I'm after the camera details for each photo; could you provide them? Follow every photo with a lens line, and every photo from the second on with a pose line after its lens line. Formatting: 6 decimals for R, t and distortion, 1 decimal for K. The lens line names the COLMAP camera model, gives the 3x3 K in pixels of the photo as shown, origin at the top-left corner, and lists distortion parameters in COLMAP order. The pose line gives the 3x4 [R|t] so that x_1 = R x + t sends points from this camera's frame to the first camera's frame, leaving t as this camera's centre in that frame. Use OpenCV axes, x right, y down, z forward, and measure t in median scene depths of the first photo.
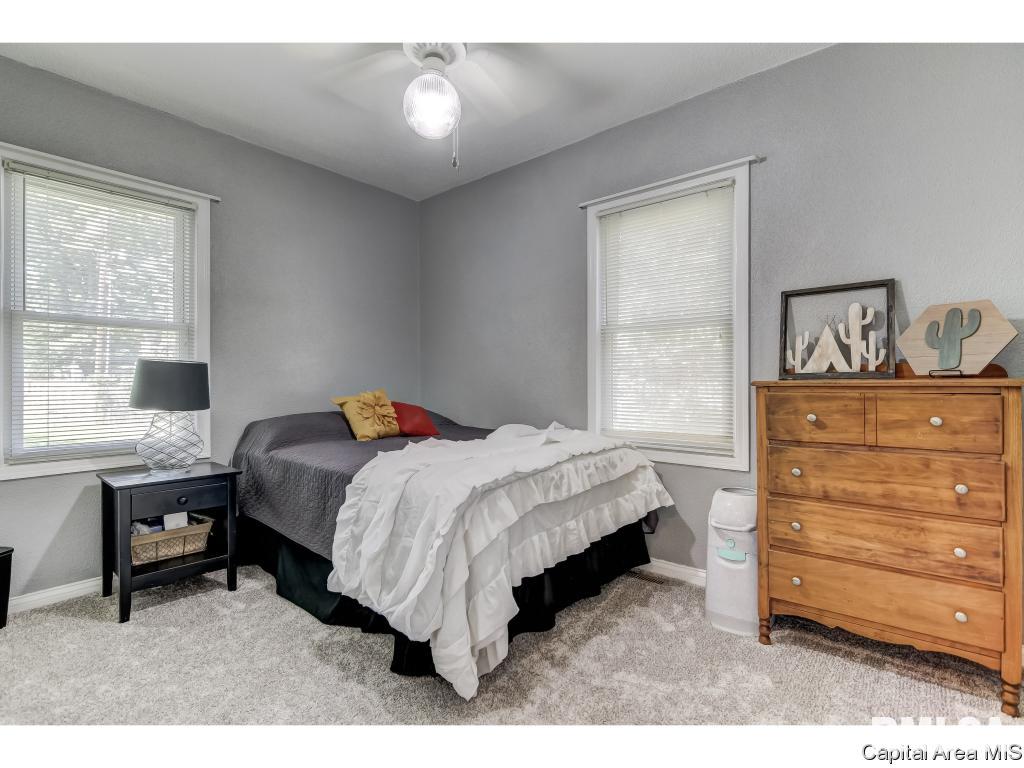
lens RADIAL K [[491.3, 0, 508.6], [0, 491.3, 383.3], [0, 0, 1]] dist [0.007161, -0.005357]
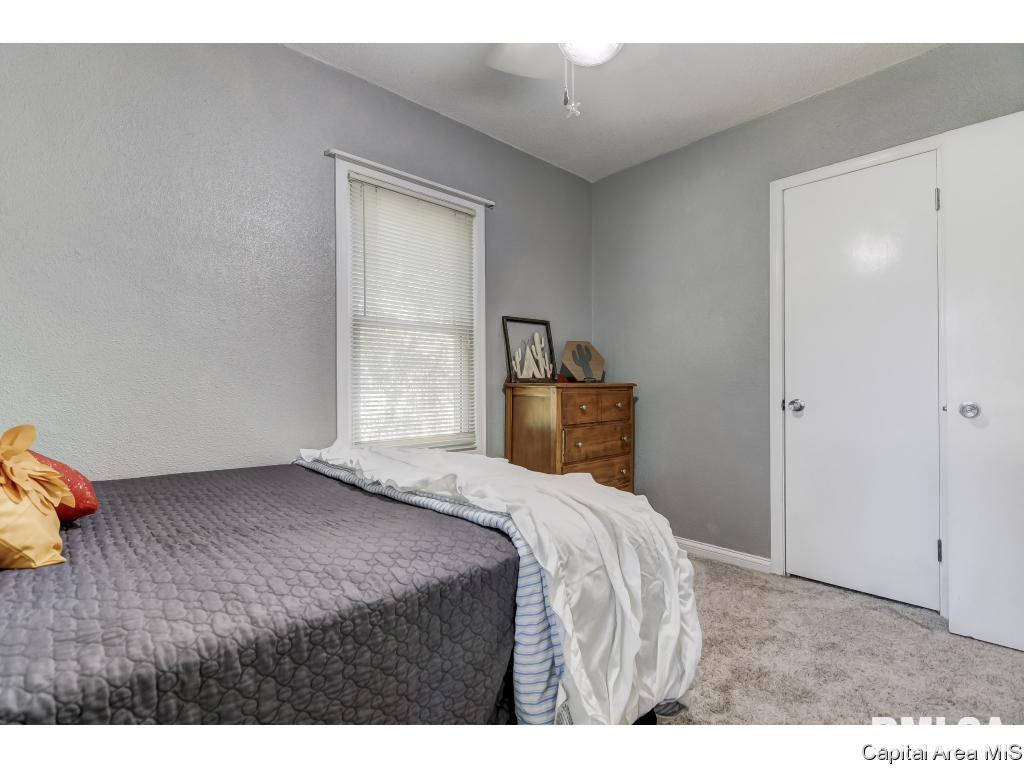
lens RADIAL K [[491.3, 0, 508.6], [0, 491.3, 383.3], [0, 0, 1]] dist [0.007161, -0.005357]
pose [[0.116970, 0.008192, 0.993102, -0.739381], [0.005323, 0.999946, -0.008875, 0.005213], [-0.993121, 0.006325, 0.116920, 0.834153]]
